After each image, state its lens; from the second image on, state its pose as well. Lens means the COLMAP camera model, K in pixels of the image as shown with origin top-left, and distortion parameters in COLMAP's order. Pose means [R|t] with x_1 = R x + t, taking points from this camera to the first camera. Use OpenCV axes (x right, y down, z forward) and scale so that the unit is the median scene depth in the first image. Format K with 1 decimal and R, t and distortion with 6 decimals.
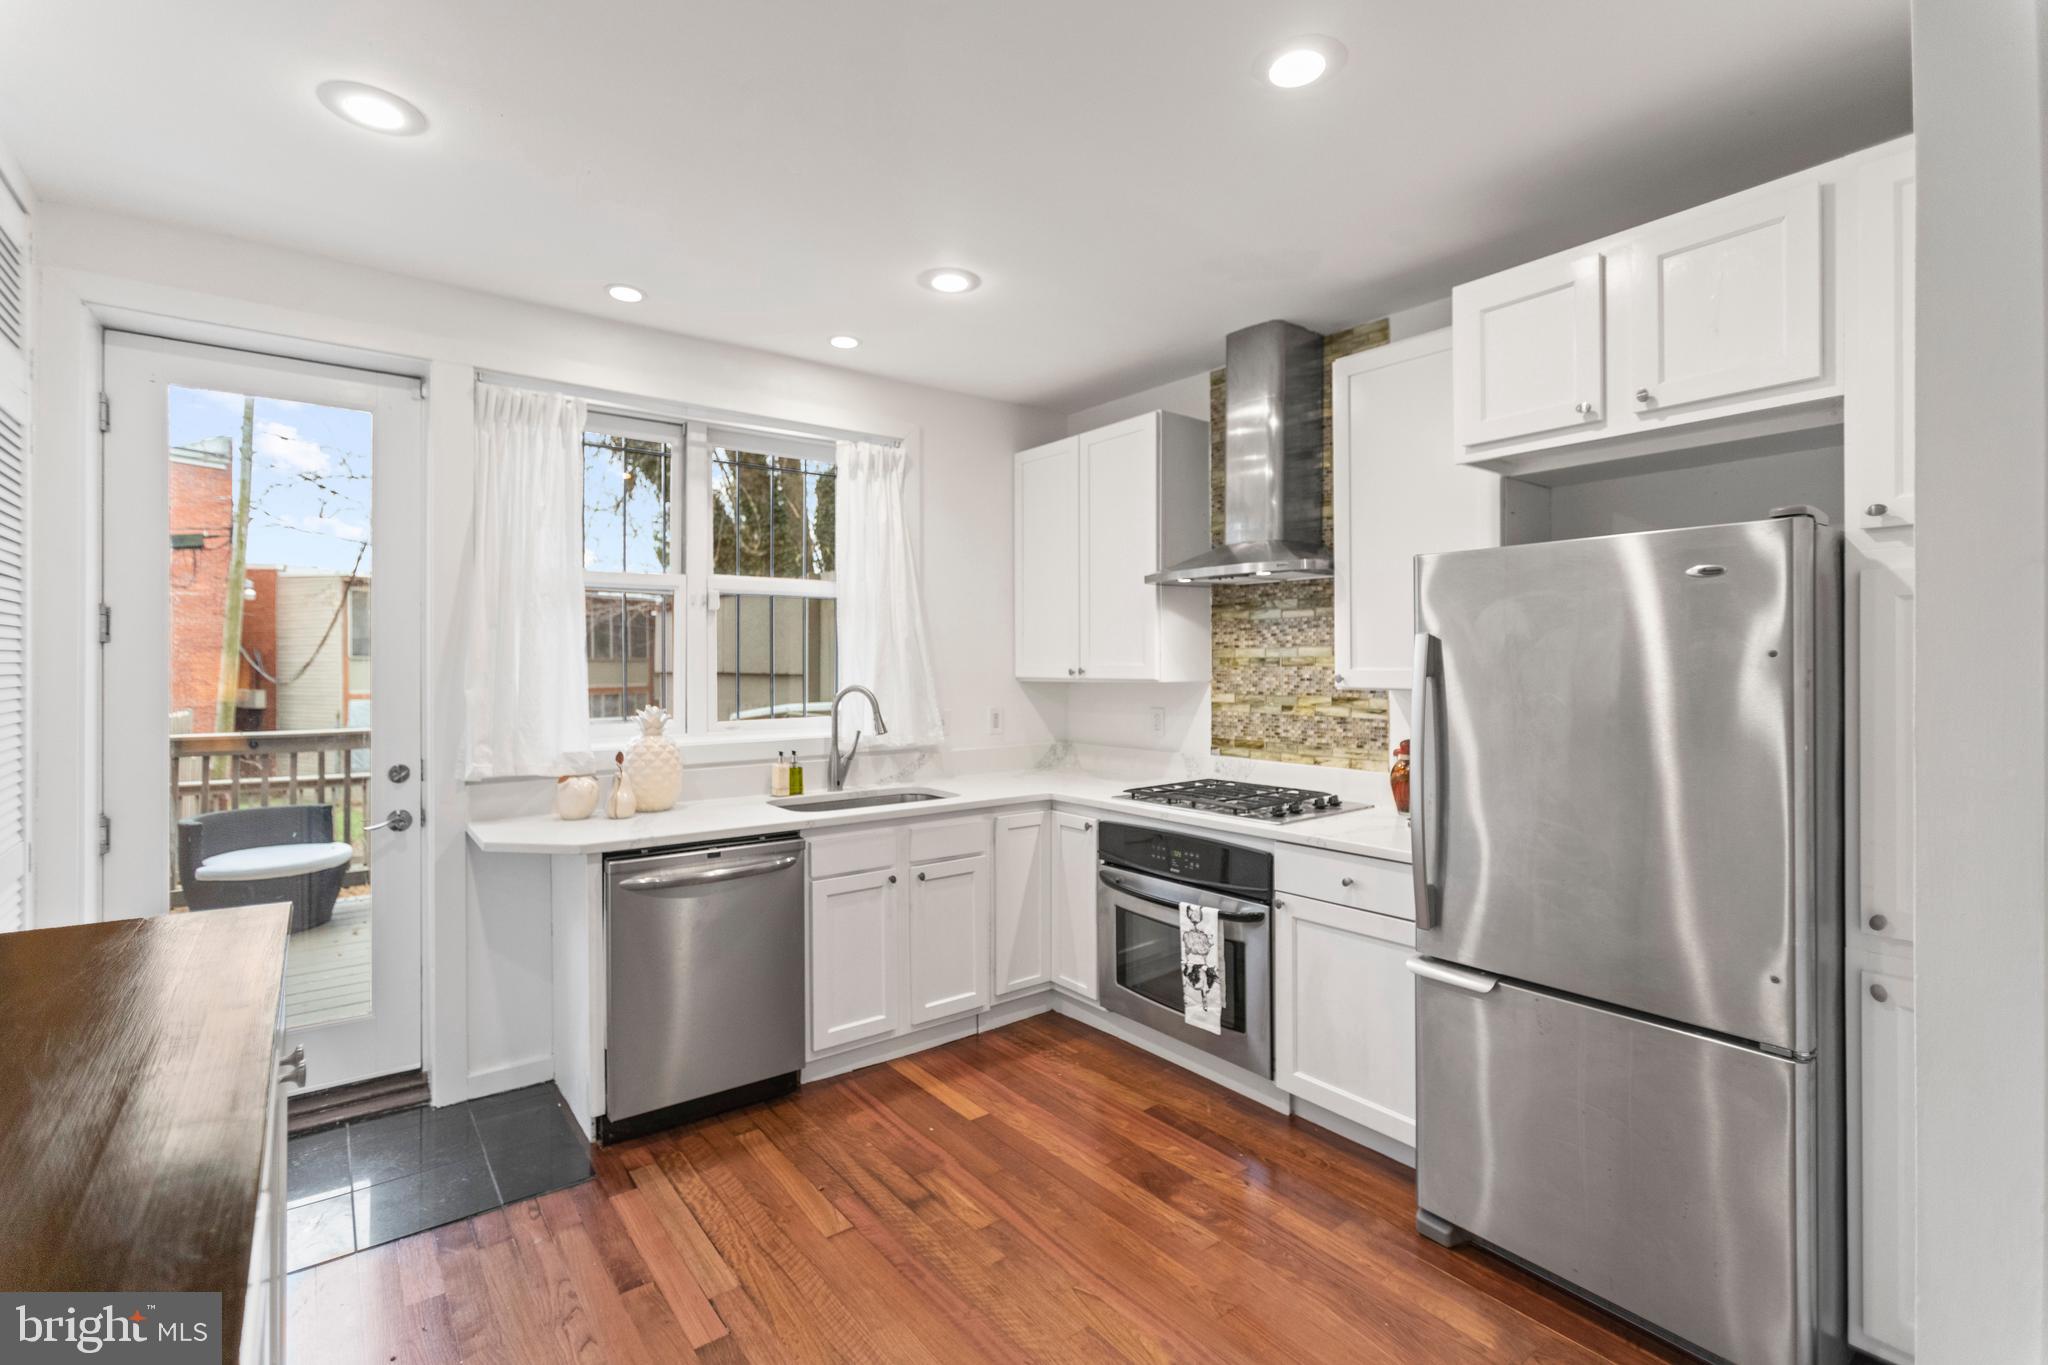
lens RADIAL K [[903.1, 0, 1015.6], [0, 903.1, 674.6], [0, 0, 1]] dist [-0.003899, 0.000426]
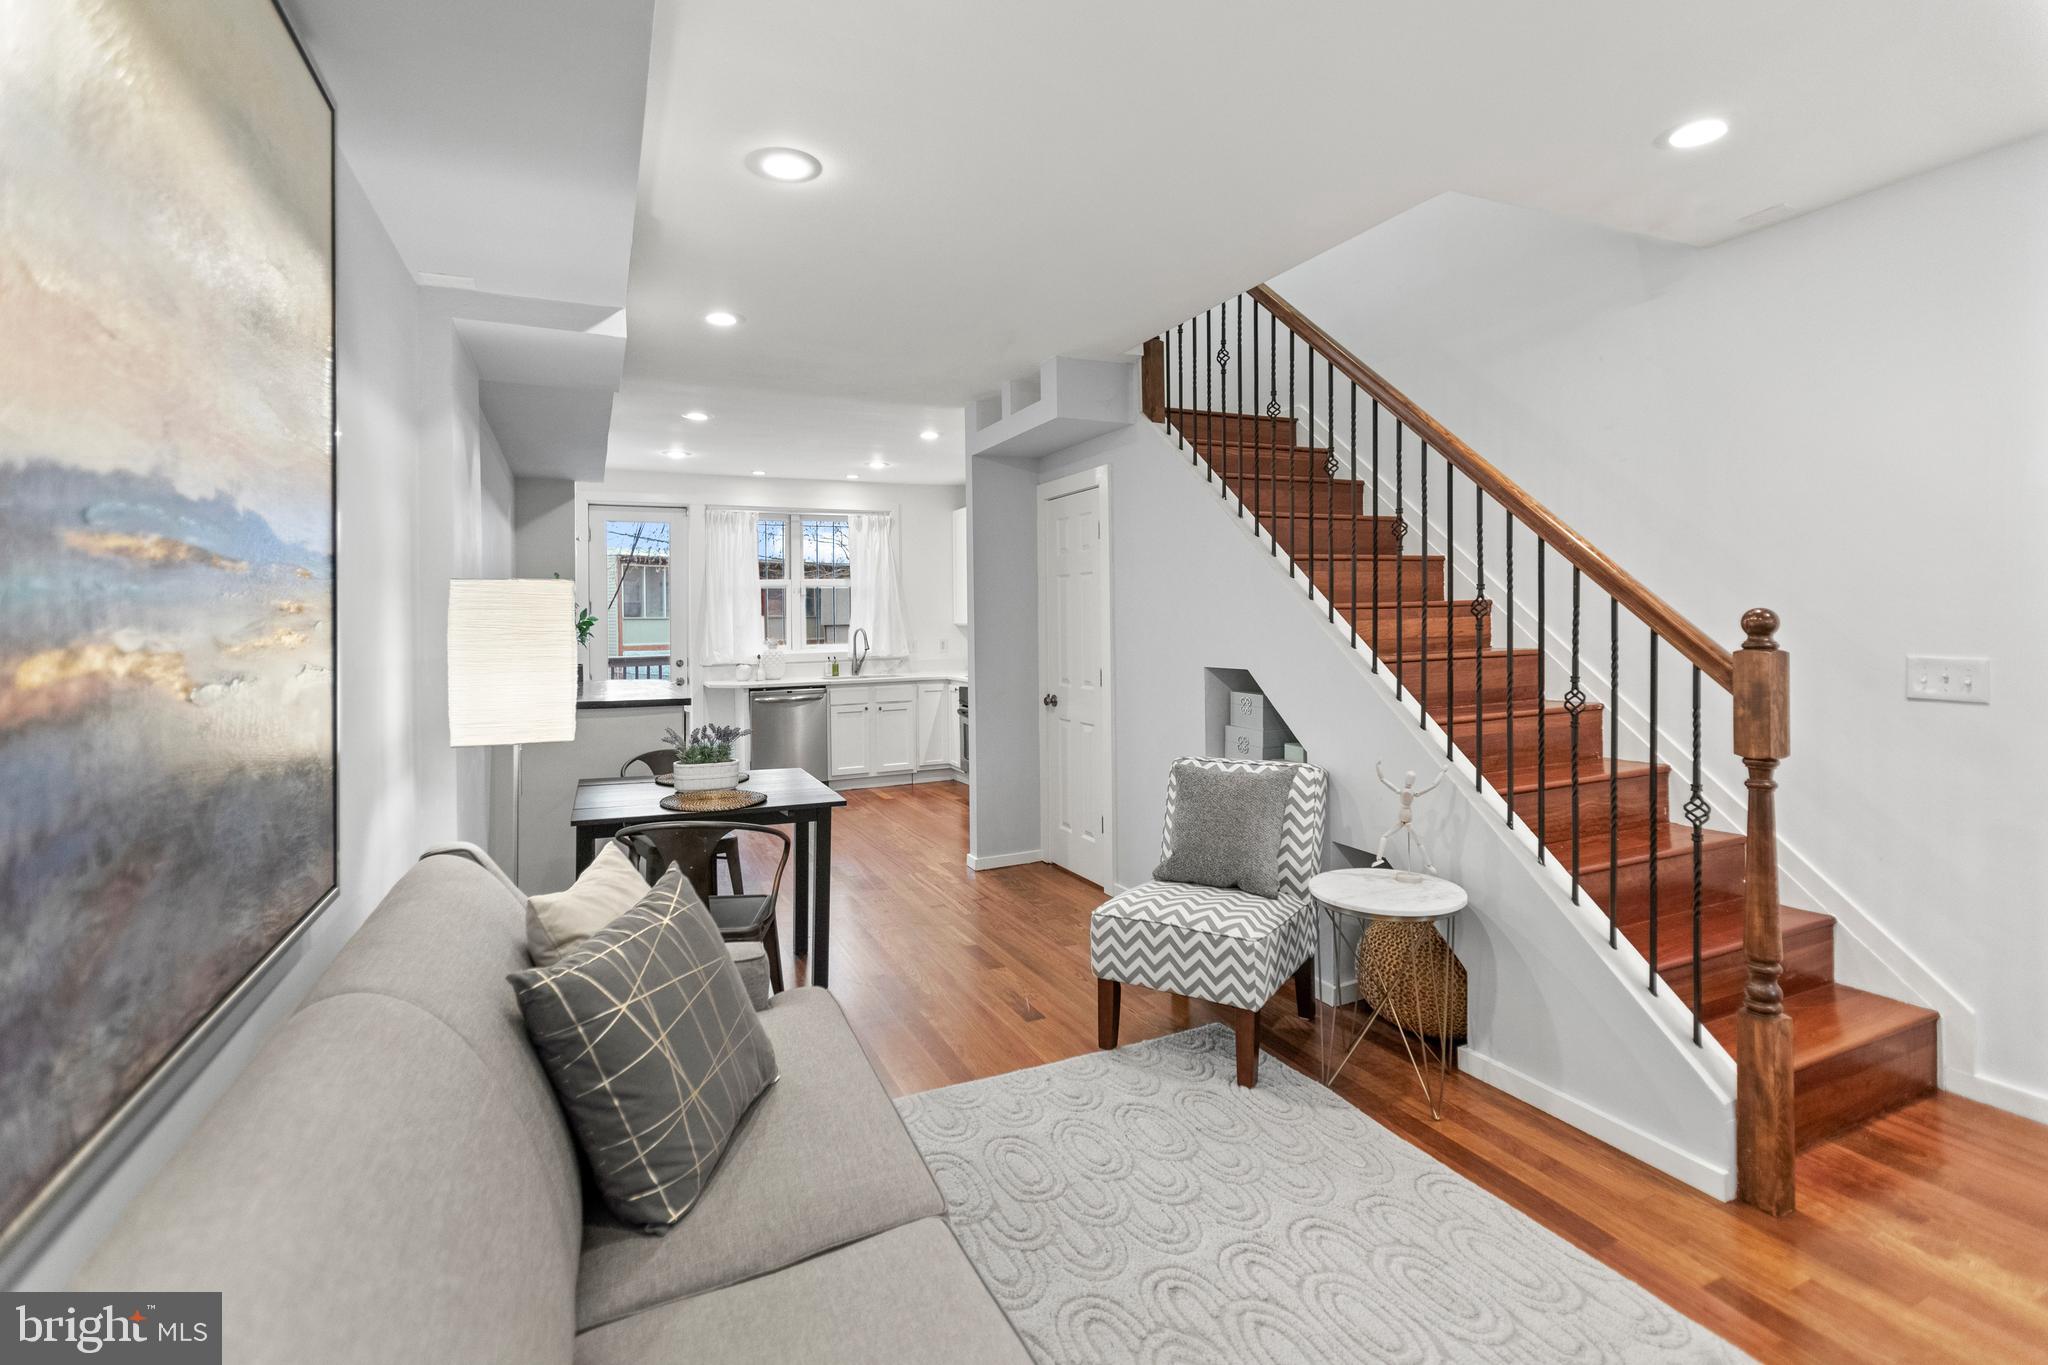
lens RADIAL K [[903.1, 0, 1028.2], [0, 903.1, 626.0], [0, 0, 1]] dist [-0.003899, 0.000426]
pose [[0.980836, -0.005998, -0.194741, 0.685857], [0.004066, 0.999939, -0.010317, 0.034343], [0.194791, 0.009328, 0.980800, -1.146286]]
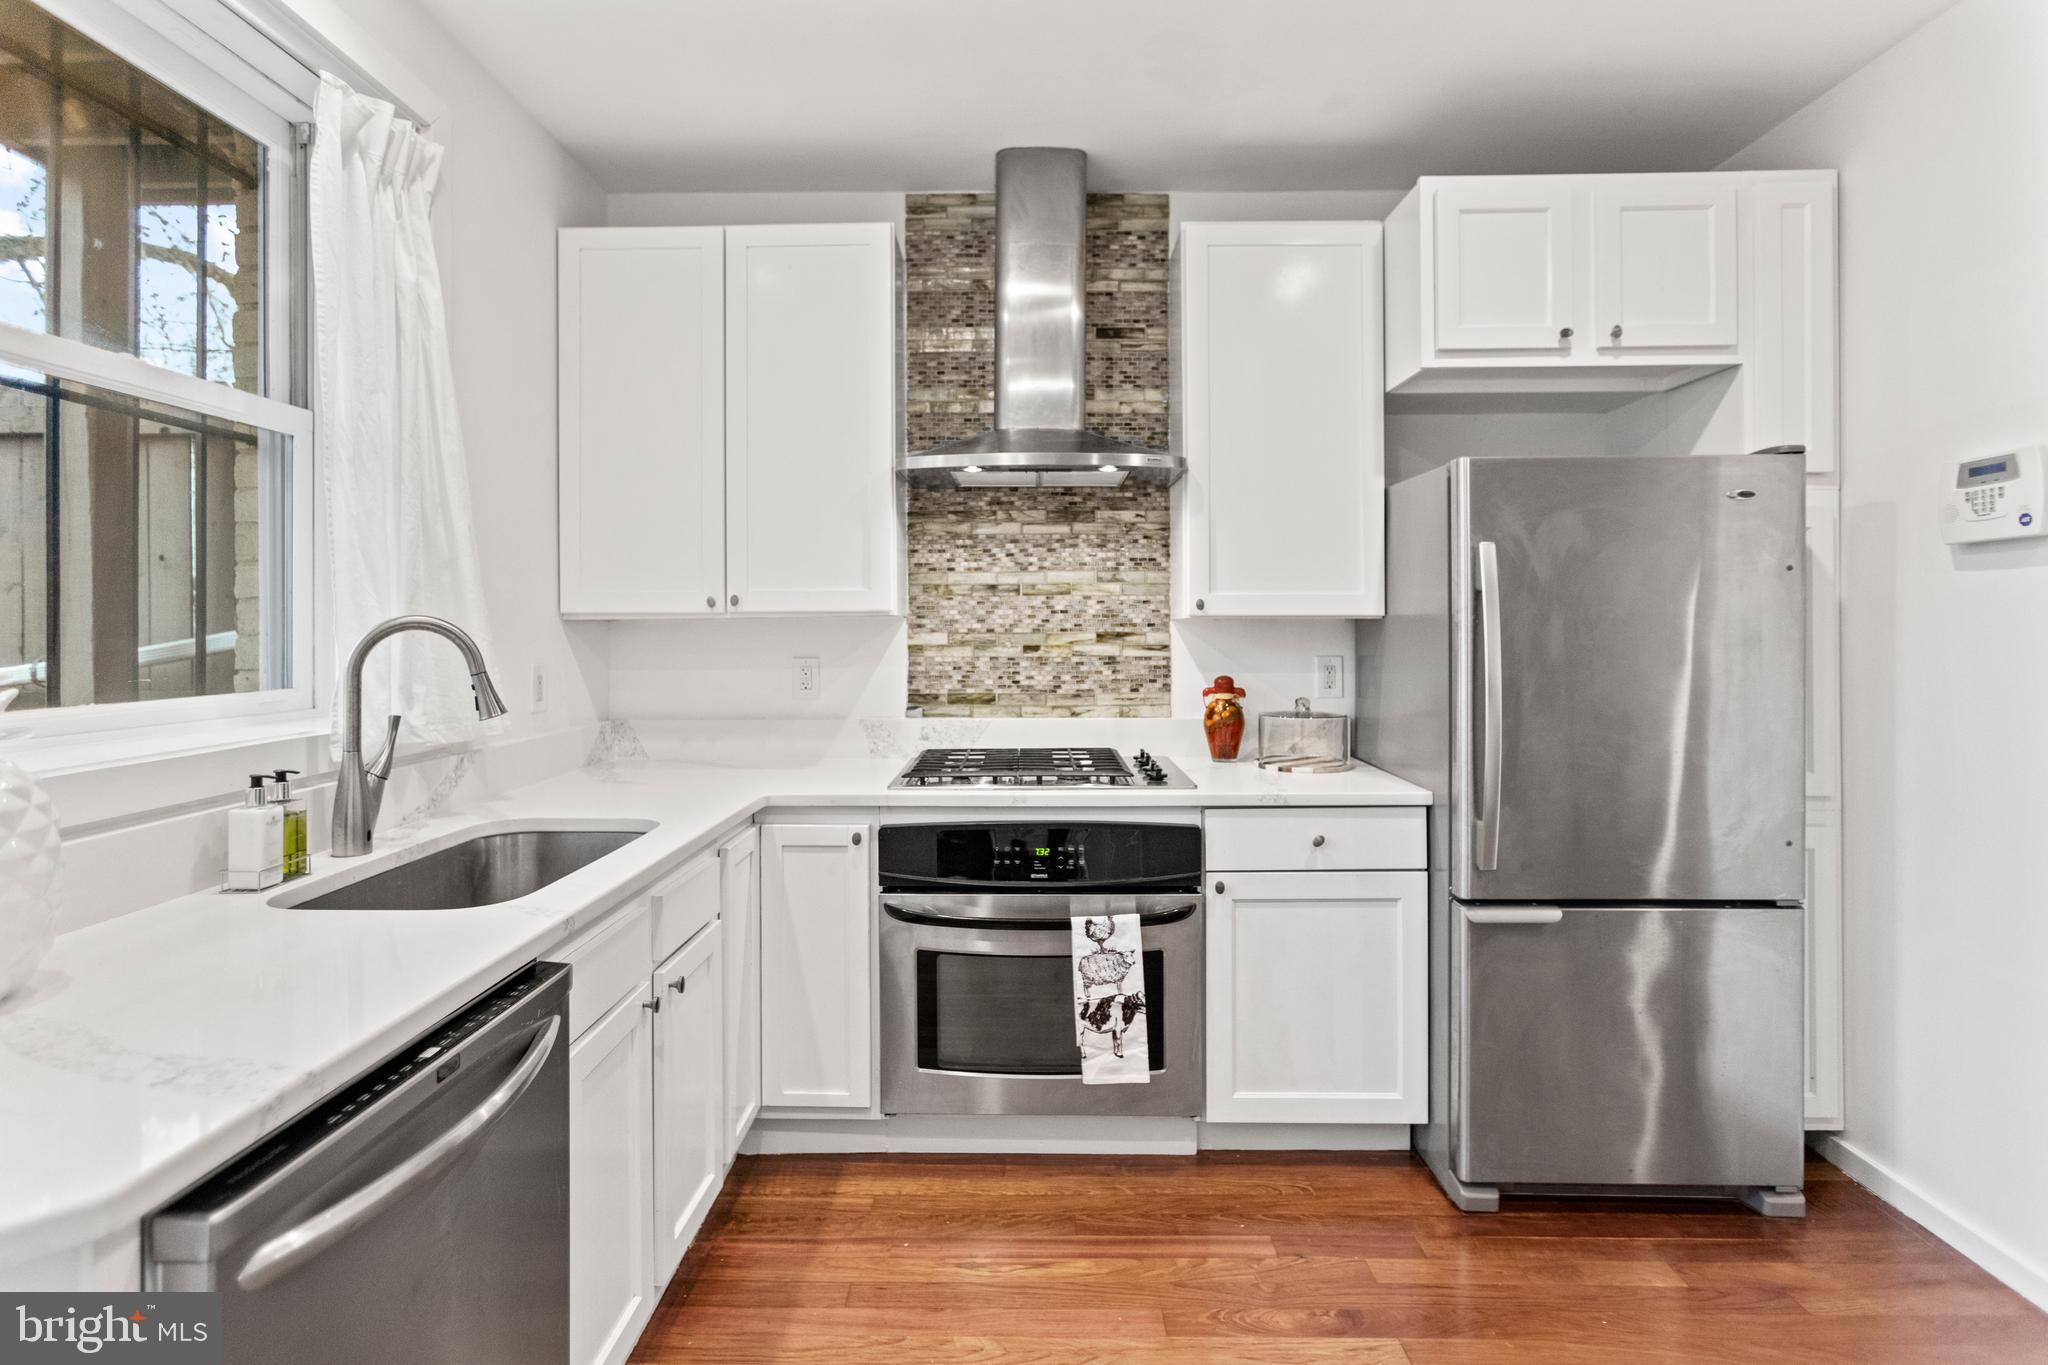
lens RADIAL K [[1009.1, 0, 1006.4], [0, 1009.1, 631.0], [0, 0, 1]] dist [-0.010735, 0.000632]
pose [[0.632869, -0.001999, 0.774257, -0.407616], [0.010542, 0.999926, -0.006035, 0.027778], [-0.774187, 0.011981, 0.632843, 0.474062]]
